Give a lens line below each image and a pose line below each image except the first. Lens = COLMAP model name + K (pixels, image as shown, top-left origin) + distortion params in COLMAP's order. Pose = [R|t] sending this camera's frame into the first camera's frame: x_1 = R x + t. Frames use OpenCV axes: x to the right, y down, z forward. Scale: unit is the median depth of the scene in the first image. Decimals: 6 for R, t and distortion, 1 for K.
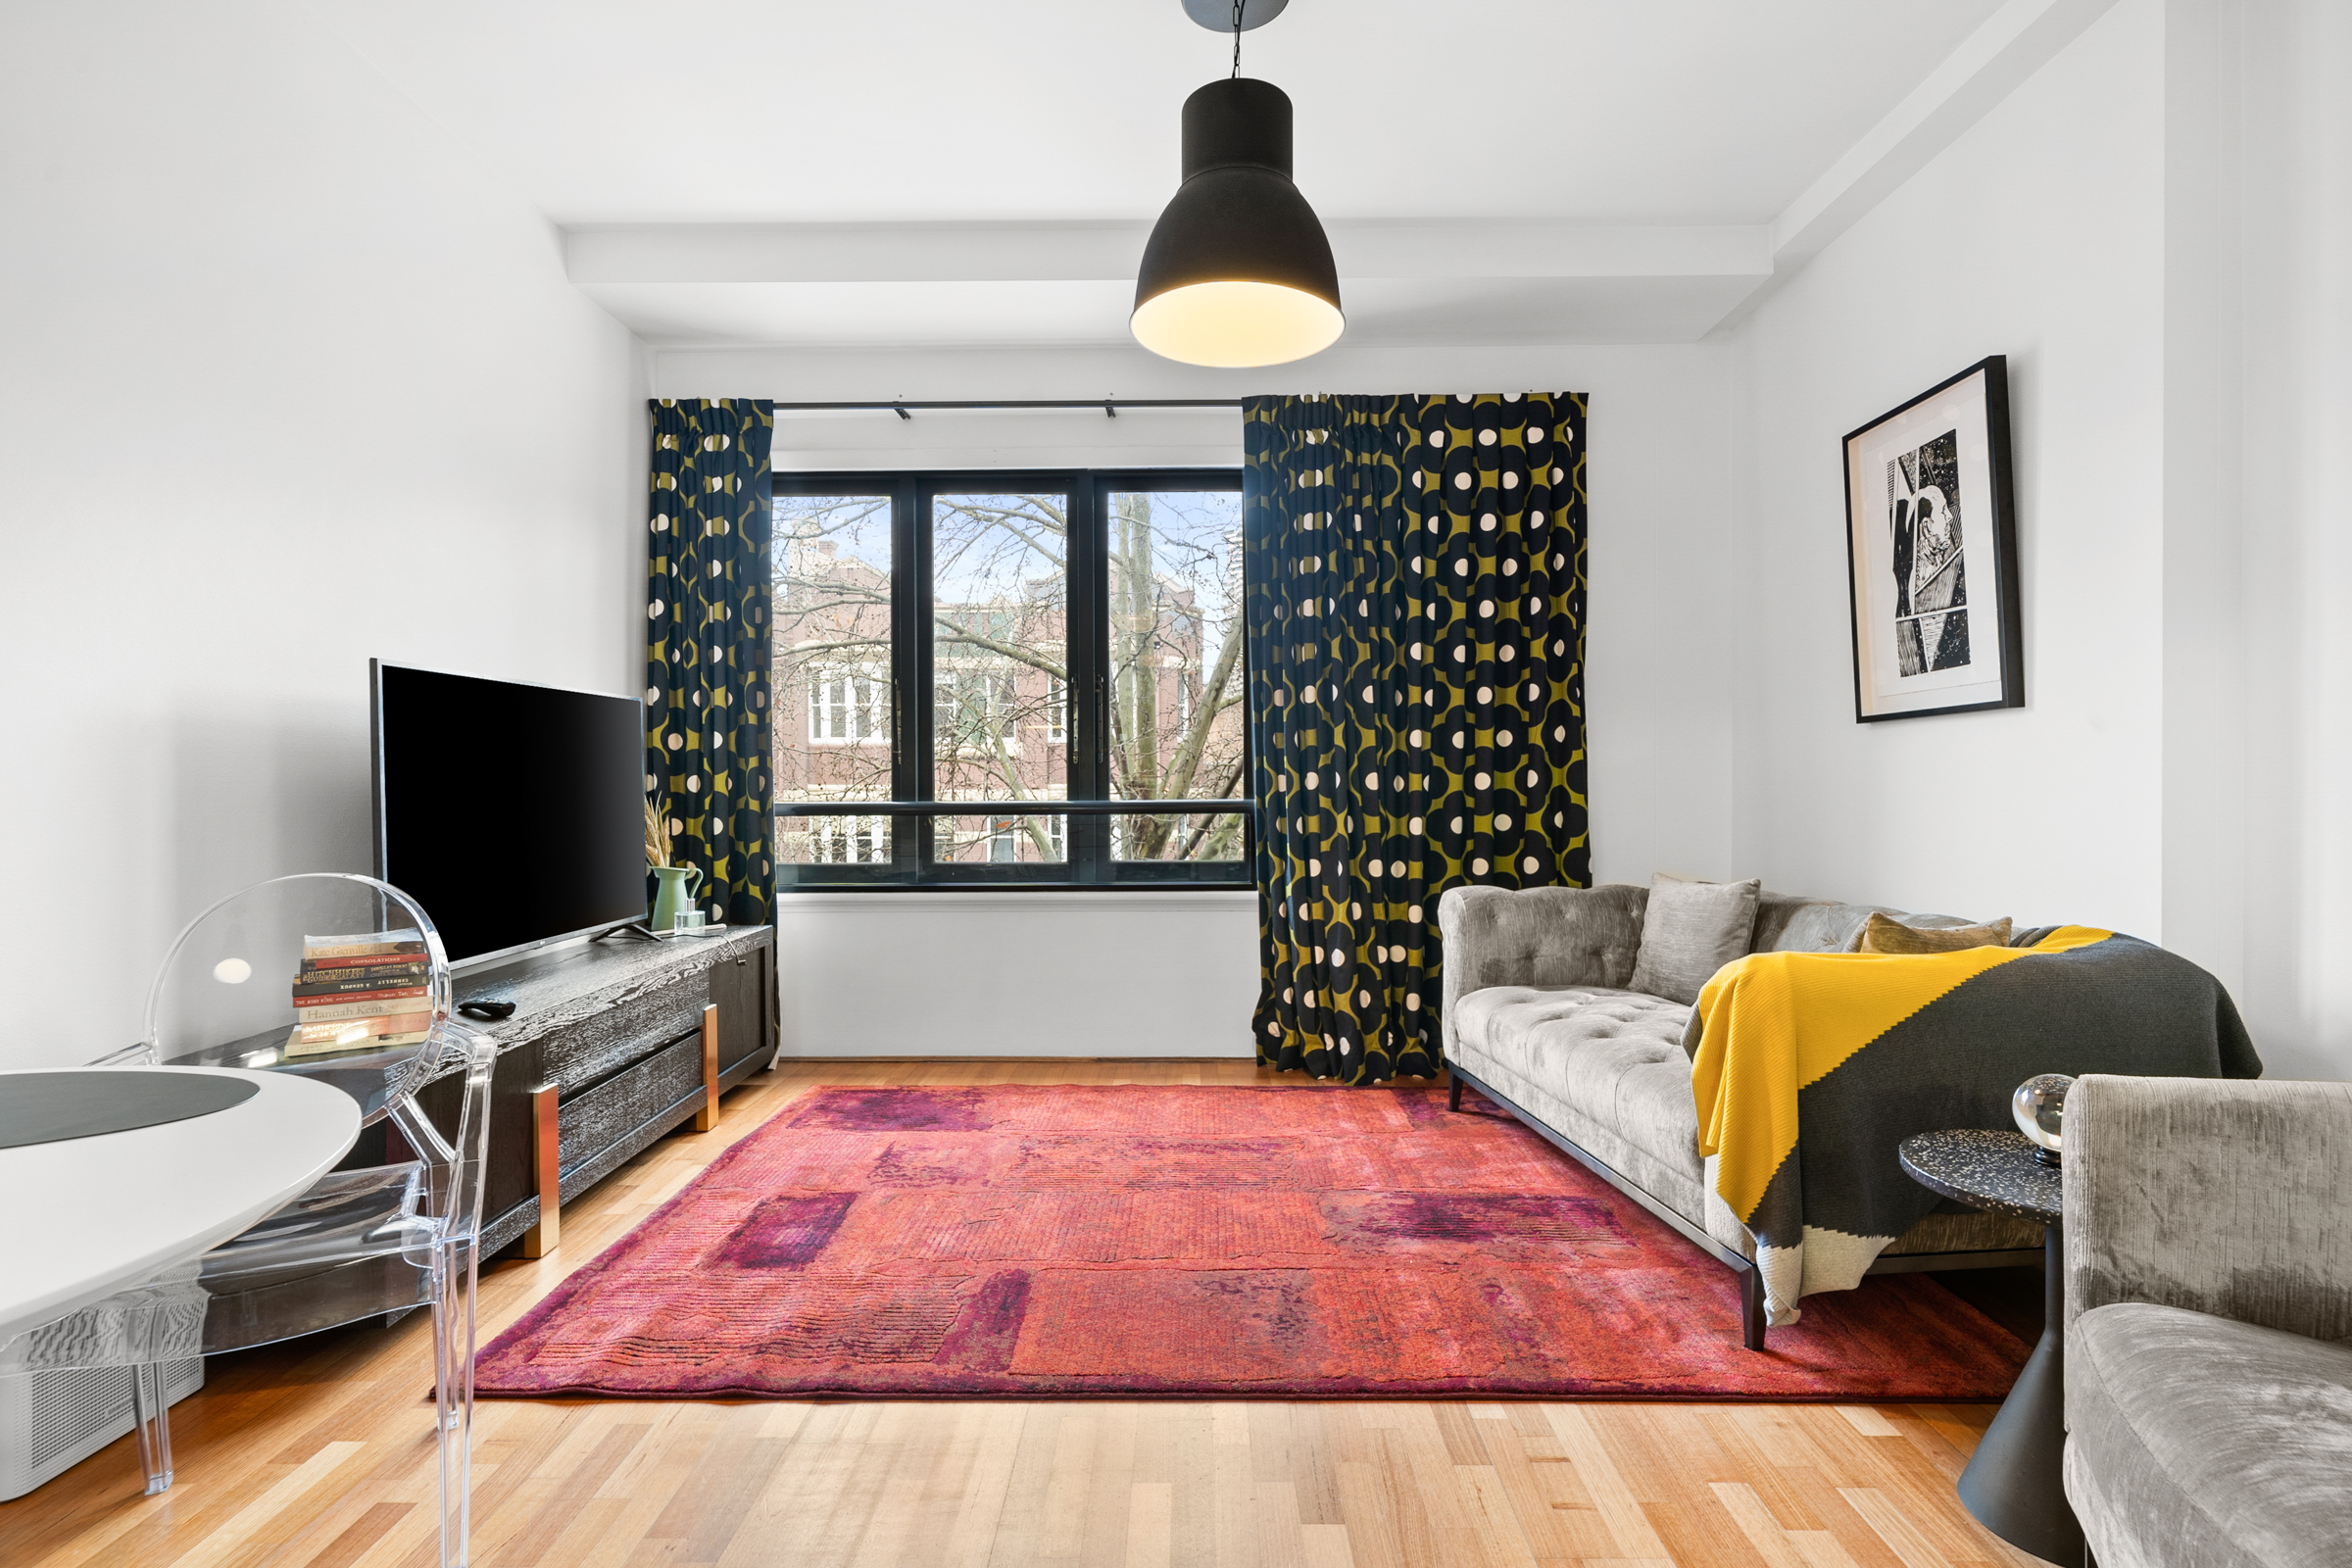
lens RADIAL K [[1155.1, 0, 1180.8], [0, 1155.1, 788.6], [0, 0, 1]] dist [0.002759, 0.000595]
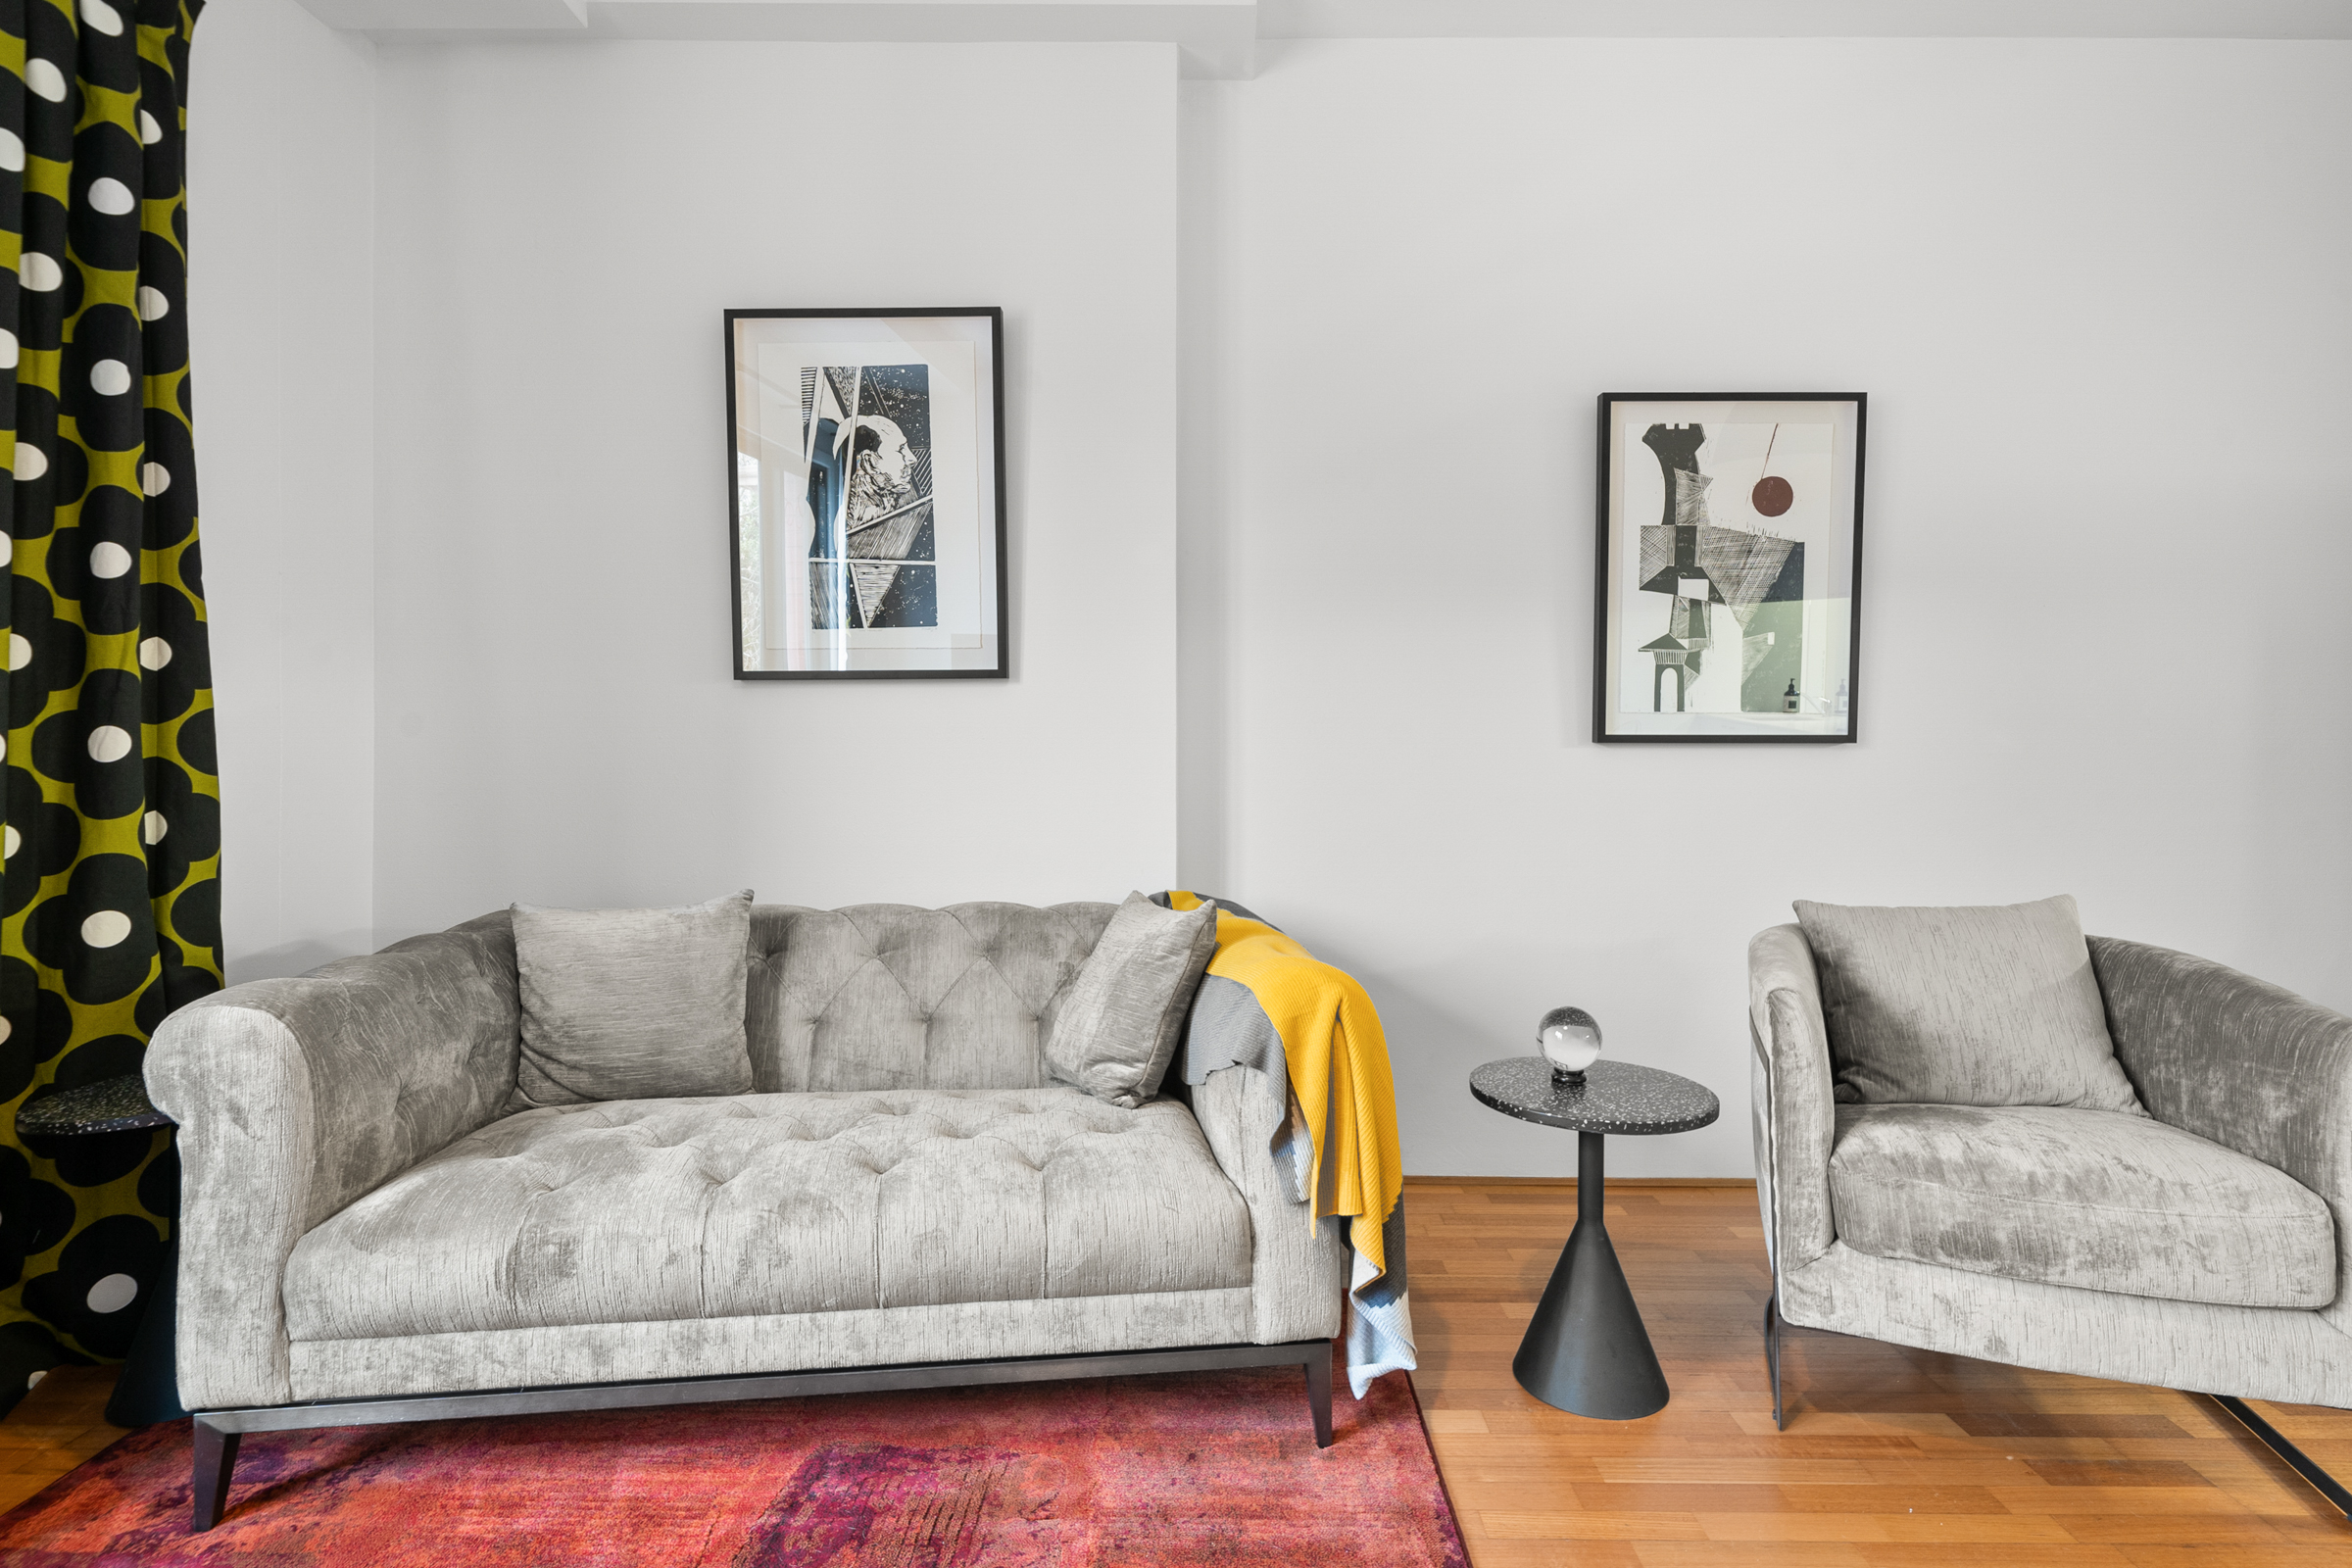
lens RADIAL K [[1155.6, 0, 1178.7], [0, 1155.6, 753.3], [0, 0, 1]] dist [-0.001674, -0.000262]
pose [[-0.008846, -0.003961, 0.999953, -0.214473], [0.001074, 0.999992, 0.003970, -0.008290], [-0.999960, 0.001109, -0.008842, 0.721561]]
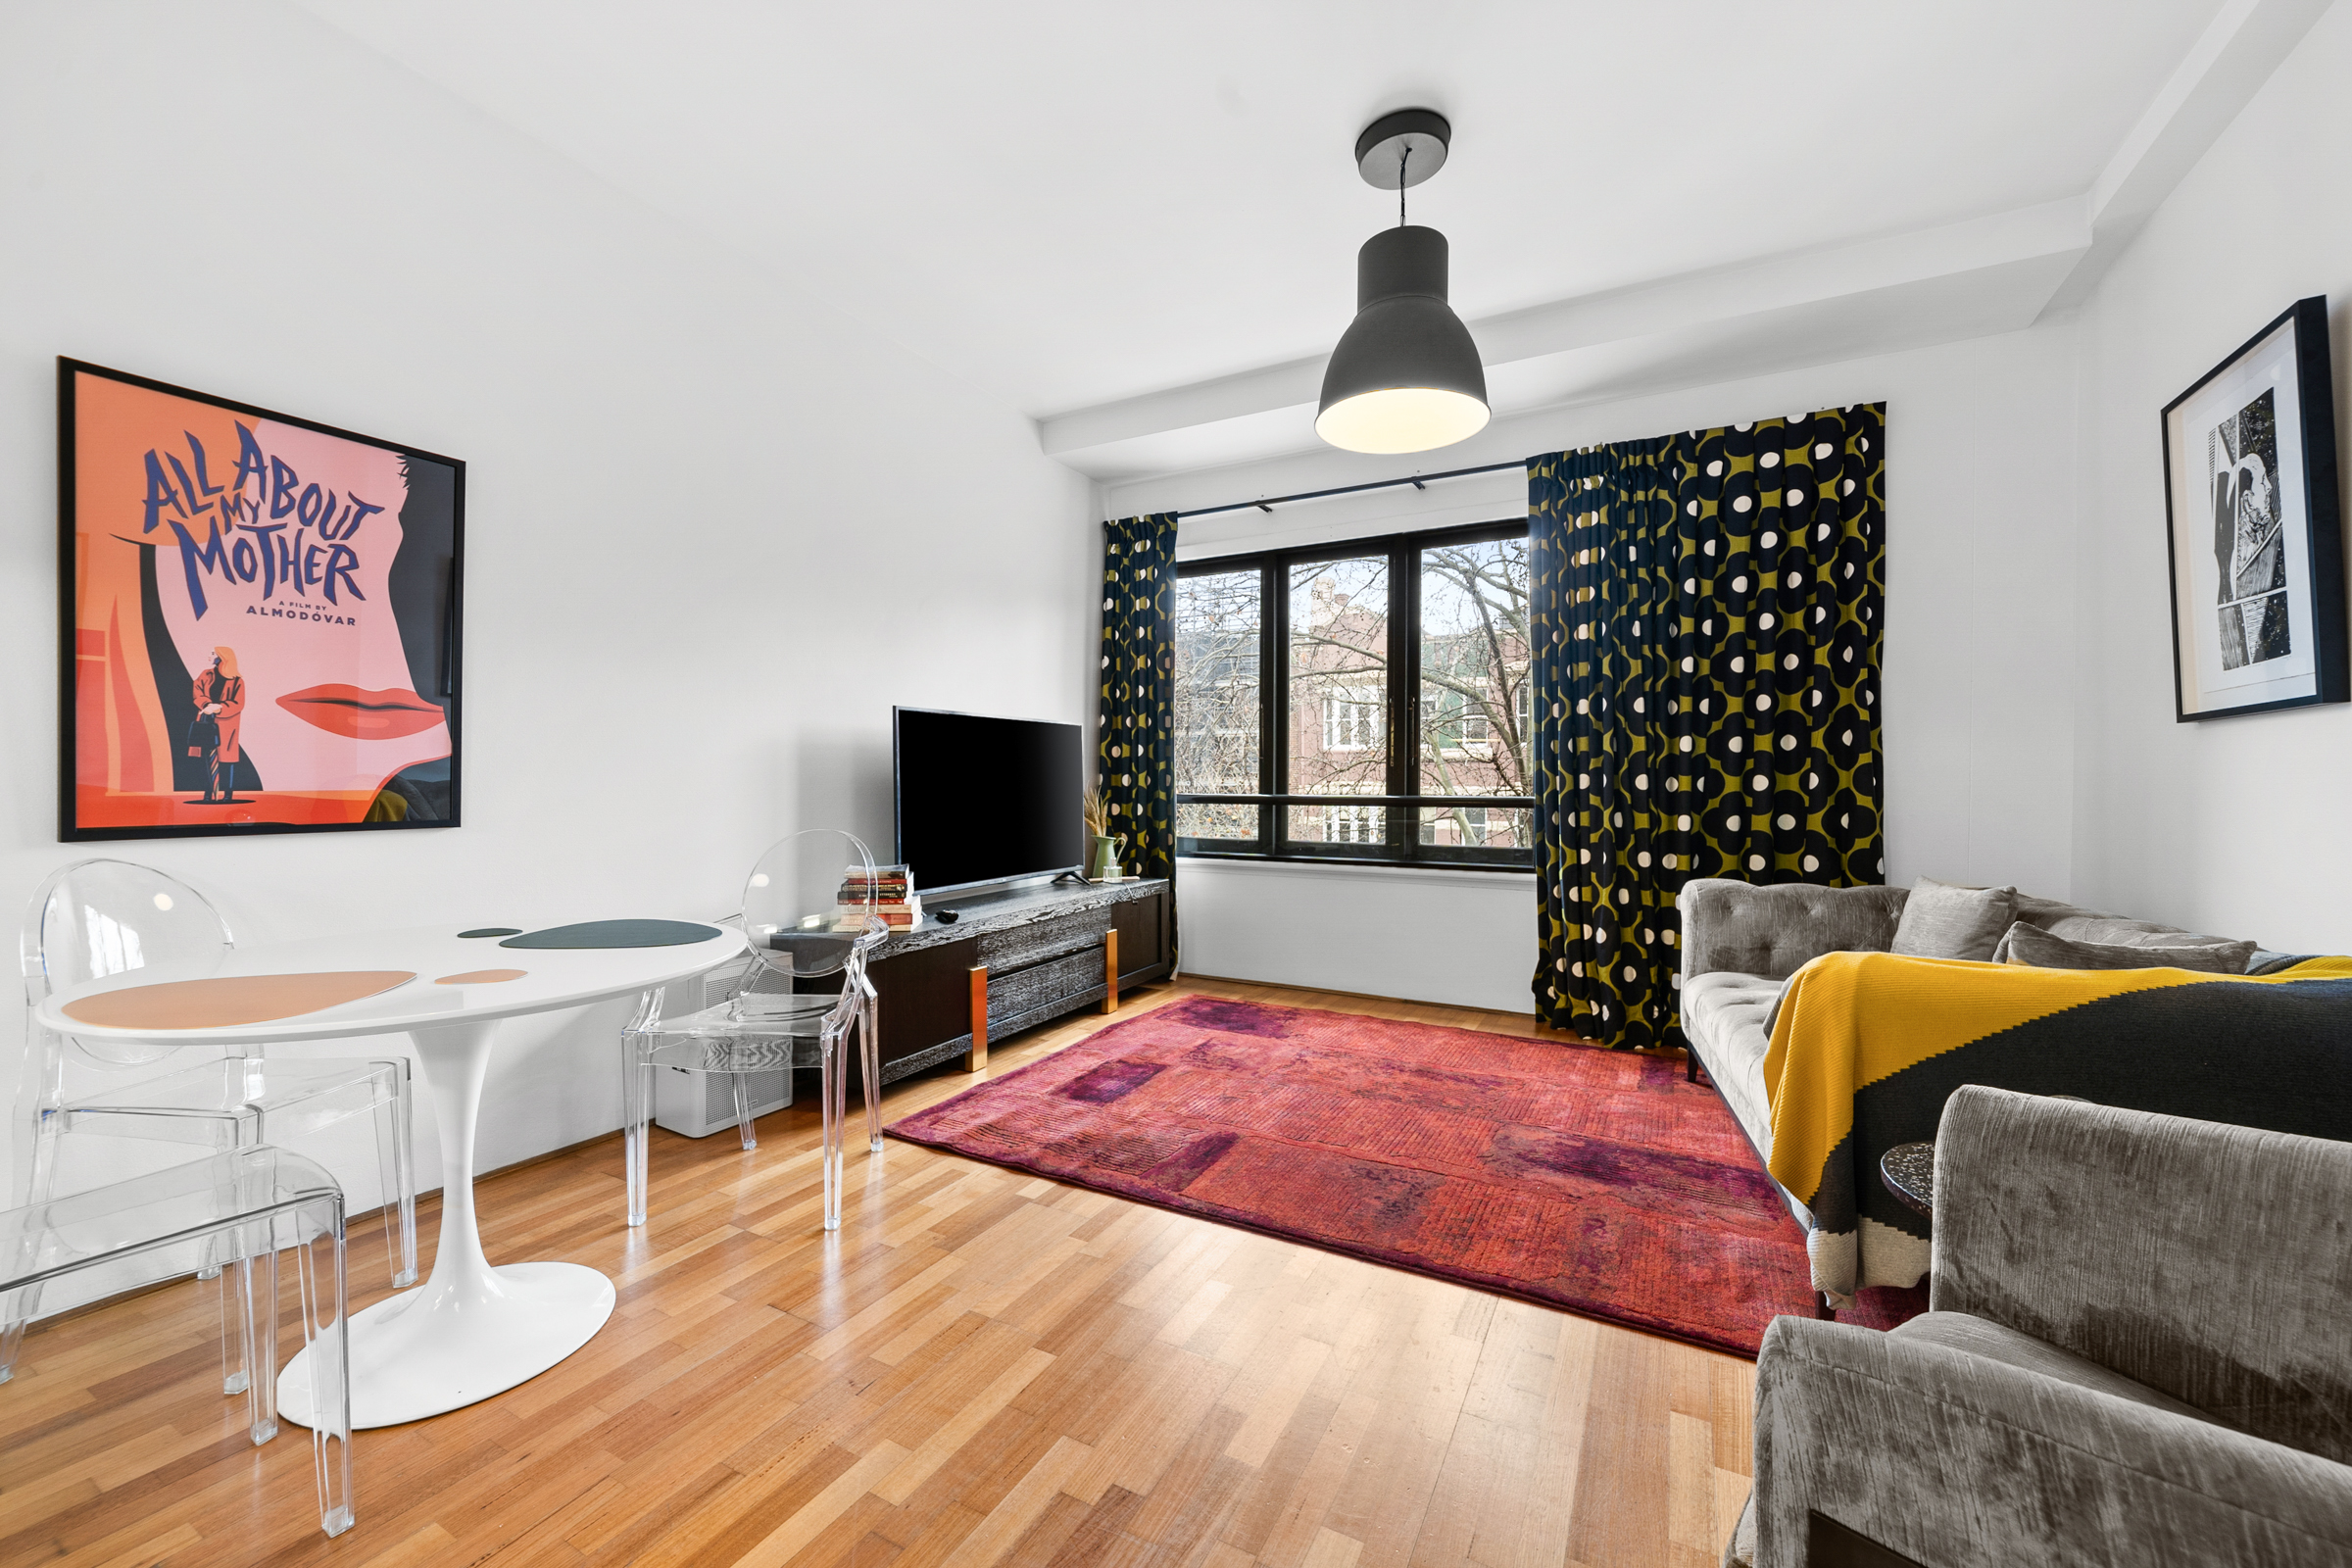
lens RADIAL K [[920.0, 0, 1181.1], [0, 920.0, 789.0], [0, 0, 1]] dist [-0.002804, 0.000025]
pose [[0.884826, 0.011477, -0.465780, 0.233853], [-0.009286, 0.999932, 0.006999, -0.002115], [0.465829, -0.001868, 0.884873, -0.003082]]
